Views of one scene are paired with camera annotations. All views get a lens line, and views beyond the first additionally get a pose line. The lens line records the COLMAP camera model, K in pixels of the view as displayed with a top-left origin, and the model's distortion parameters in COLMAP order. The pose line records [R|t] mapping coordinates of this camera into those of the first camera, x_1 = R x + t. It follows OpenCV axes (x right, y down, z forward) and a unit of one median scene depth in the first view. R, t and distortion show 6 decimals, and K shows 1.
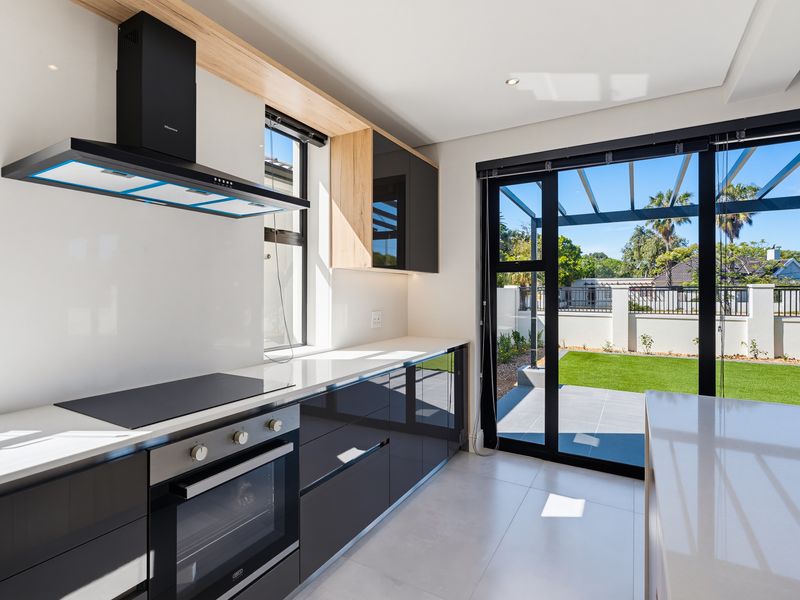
lens RADIAL K [[410.3, 0, 400.0], [0, 410.3, 294.6], [0, 0, 1]] dist [-0.003036, -0.000268]
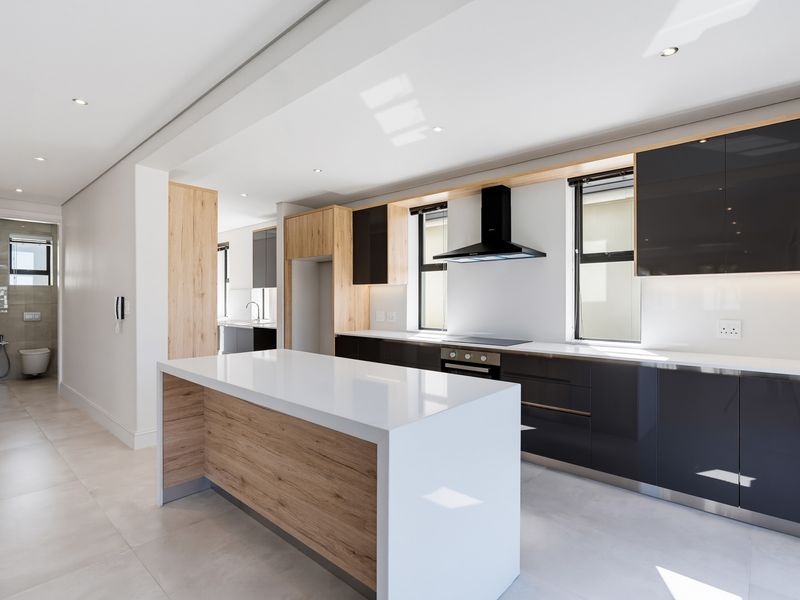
lens RADIAL K [[421.2, 0, 396.8], [0, 421.2, 299.6], [0, 0, 1]] dist [-0.005567, -0.000856]
pose [[-0.223419, -0.002095, -0.974720, 0.939864], [-0.008429, 0.999964, -0.000217, 0.003256], [0.974686, 0.008168, -0.223429, 0.489497]]
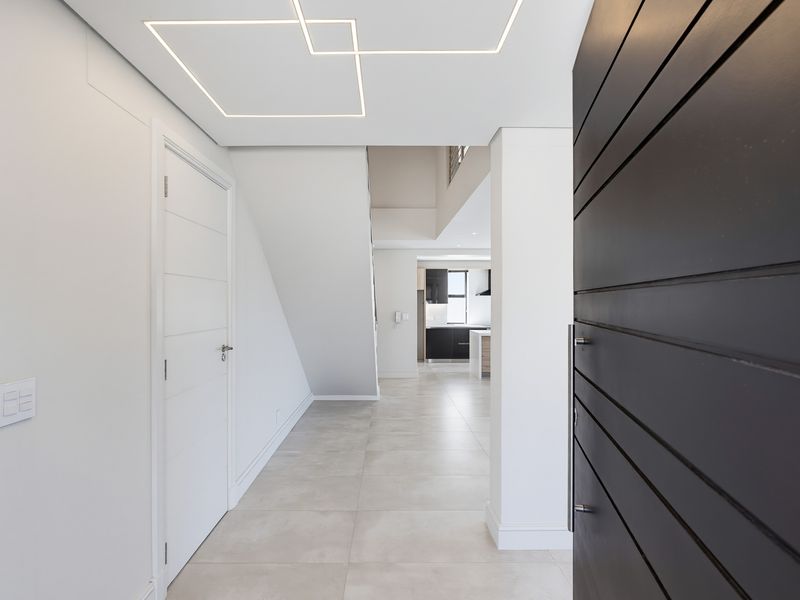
lens RADIAL K [[421.2, 0, 396.8], [0, 421.2, 299.6], [0, 0, 1]] dist [-0.005567, -0.000856]
pose [[0.519362, -0.009115, -0.854506, 2.151683], [-0.004428, 0.999901, -0.013357, -0.038824], [0.854543, 0.010721, 0.519270, -1.876004]]
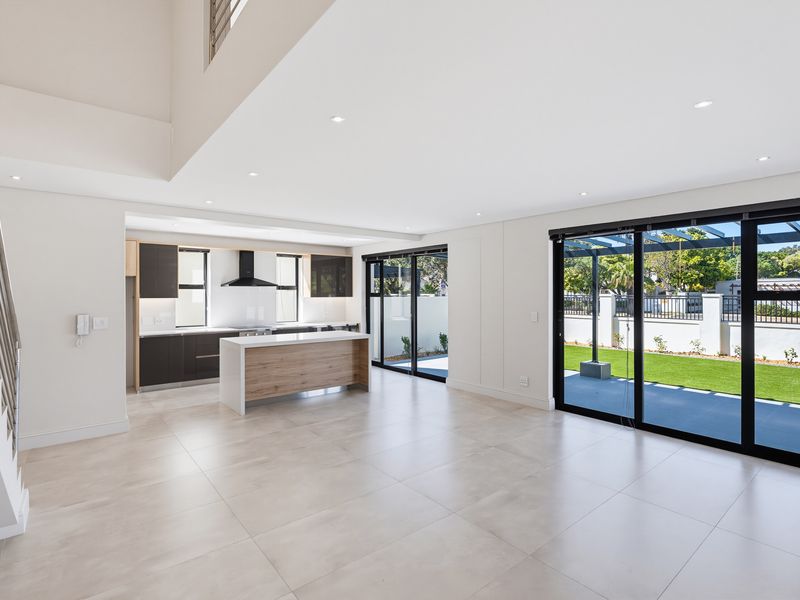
lens RADIAL K [[410.3, 0, 400.0], [0, 410.3, 294.6], [0, 0, 1]] dist [-0.003036, -0.000268]
pose [[0.932202, -0.002247, -0.361931, 1.401509], [0.000957, 0.999993, -0.003744, -0.060547], [0.361937, 0.003144, 0.932197, -1.401382]]
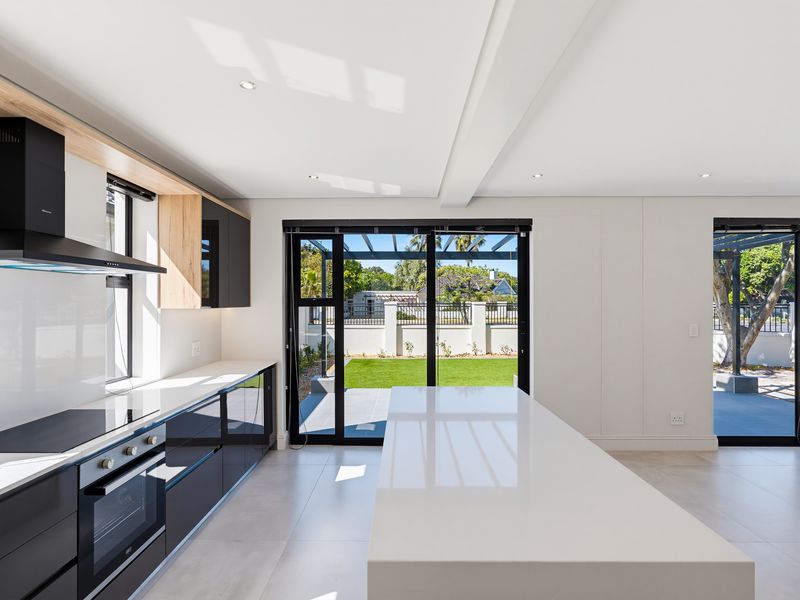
lens RADIAL K [[410.3, 0, 400.0], [0, 410.3, 294.6], [0, 0, 1]] dist [-0.003036, -0.000268]
pose [[0.873922, 0.005276, 0.486038, -0.115105], [0.005980, 0.999749, -0.021605, -0.062565], [-0.486030, 0.021787, 0.873671, -0.285448]]
